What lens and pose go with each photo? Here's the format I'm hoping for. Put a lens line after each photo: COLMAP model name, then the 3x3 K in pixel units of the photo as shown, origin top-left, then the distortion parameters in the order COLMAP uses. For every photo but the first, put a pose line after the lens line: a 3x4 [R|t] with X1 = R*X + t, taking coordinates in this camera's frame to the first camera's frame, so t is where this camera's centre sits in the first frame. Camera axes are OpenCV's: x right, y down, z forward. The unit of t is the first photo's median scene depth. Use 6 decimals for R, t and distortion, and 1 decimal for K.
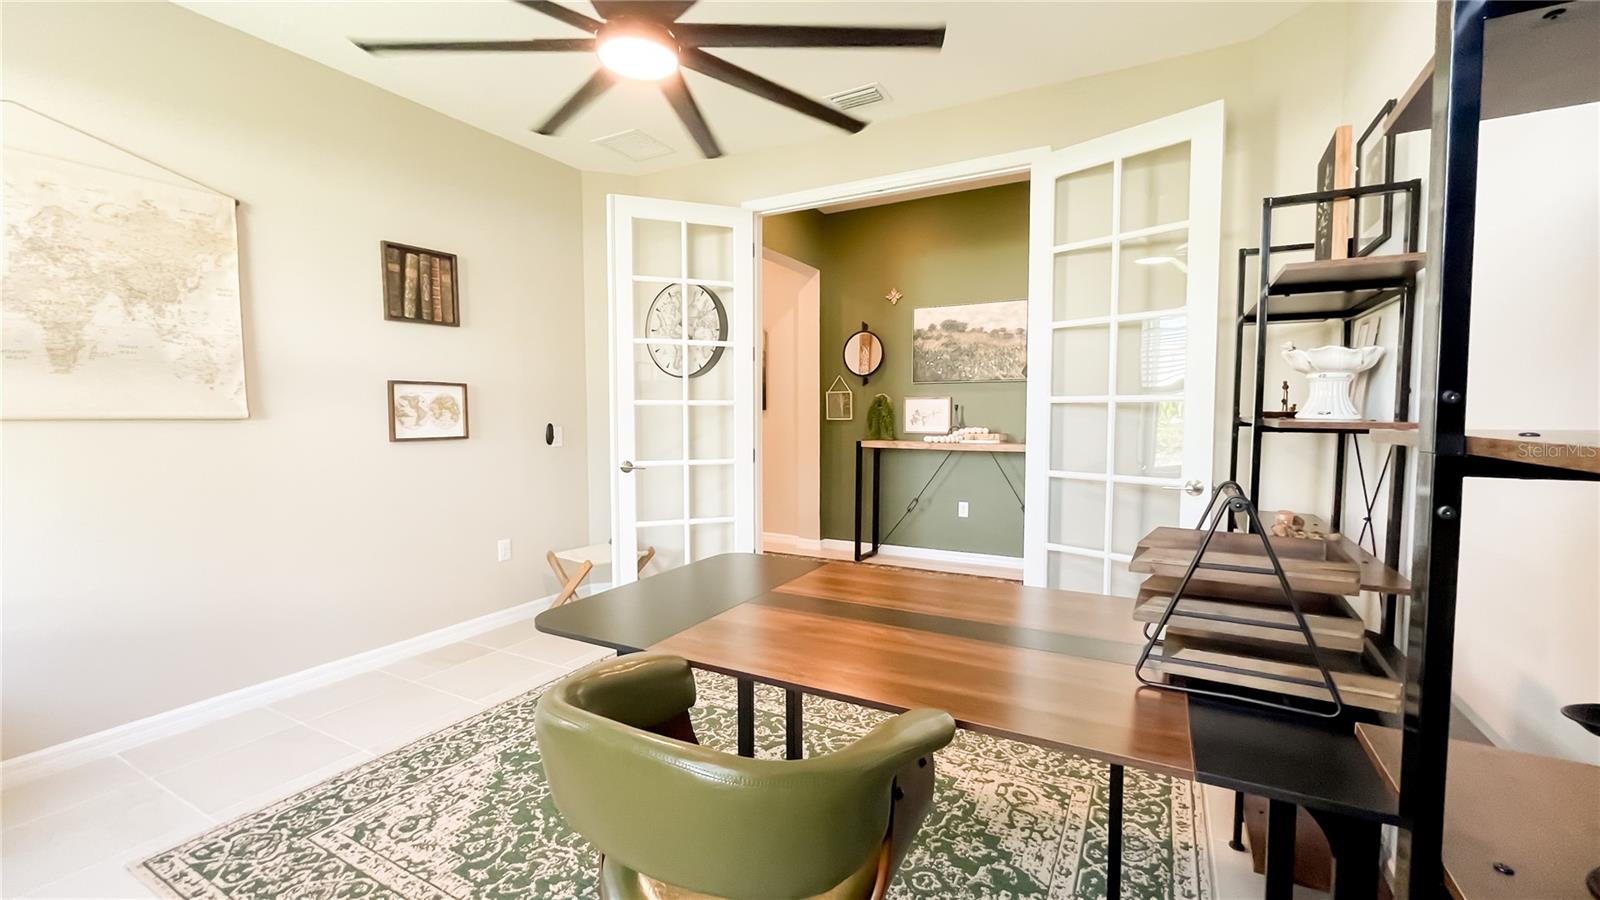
lens RADIAL K [[684.7, 0, 796.5], [0, 684.7, 451.1], [0, 0, 1]] dist [-0.008401, 0.000377]
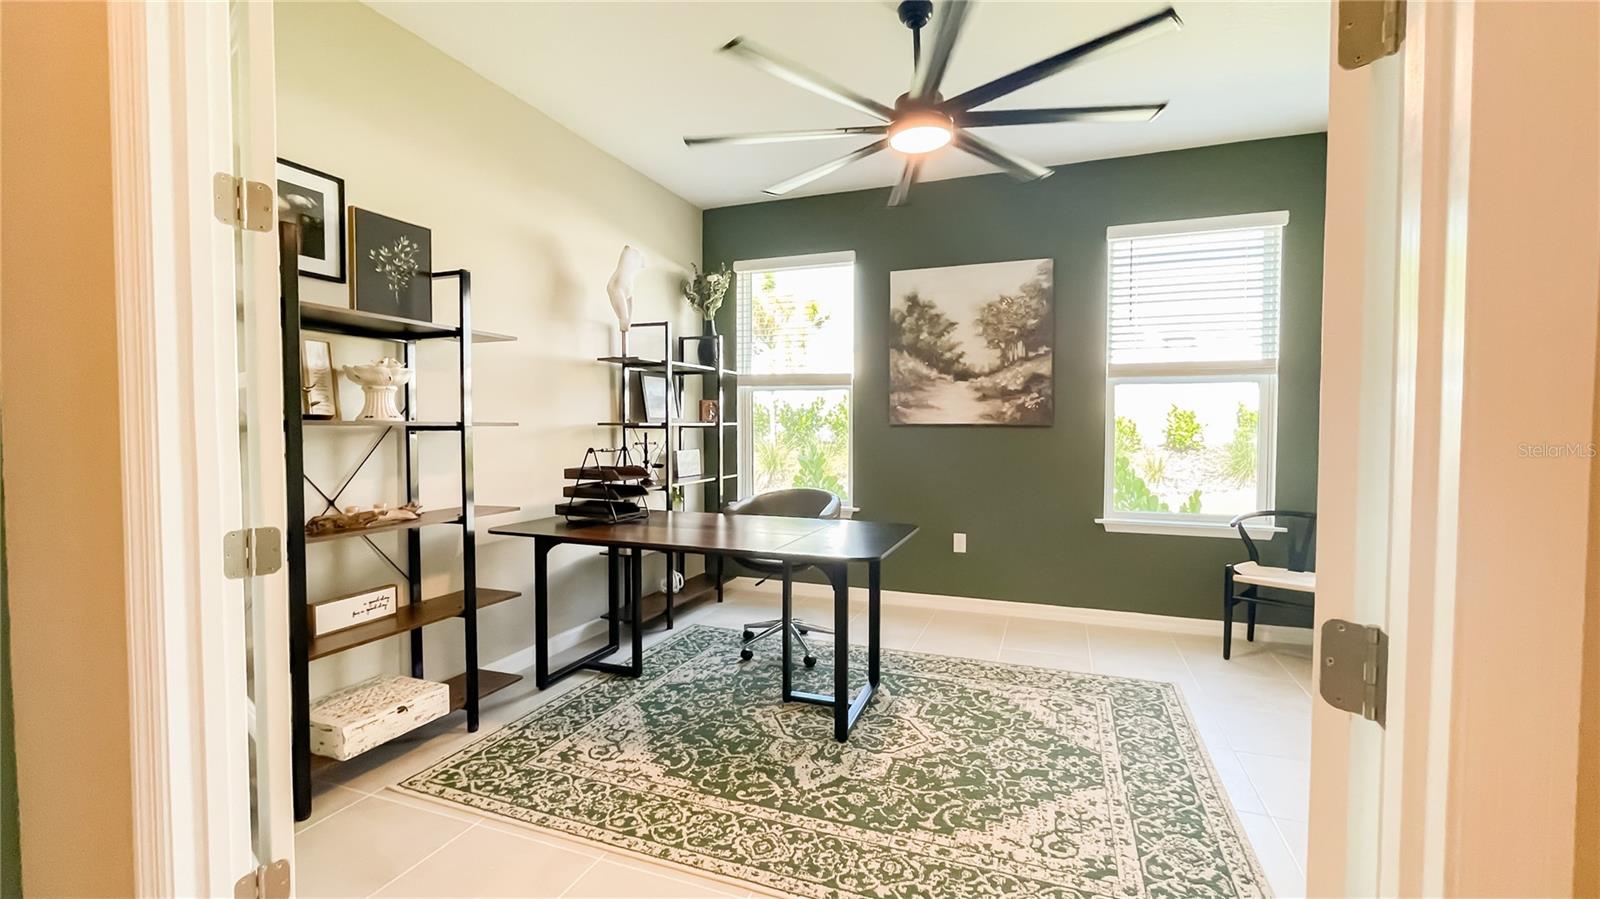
lens RADIAL K [[684.7, 0, 798.6], [0, 684.7, 449.2], [0, 0, 1]] dist [-0.008401, 0.000377]
pose [[-0.990665, 0.003442, -0.136273, 0.155991], [-0.009059, 0.995809, 0.091012, -0.103987], [0.136015, 0.091397, -0.986482, 2.095258]]
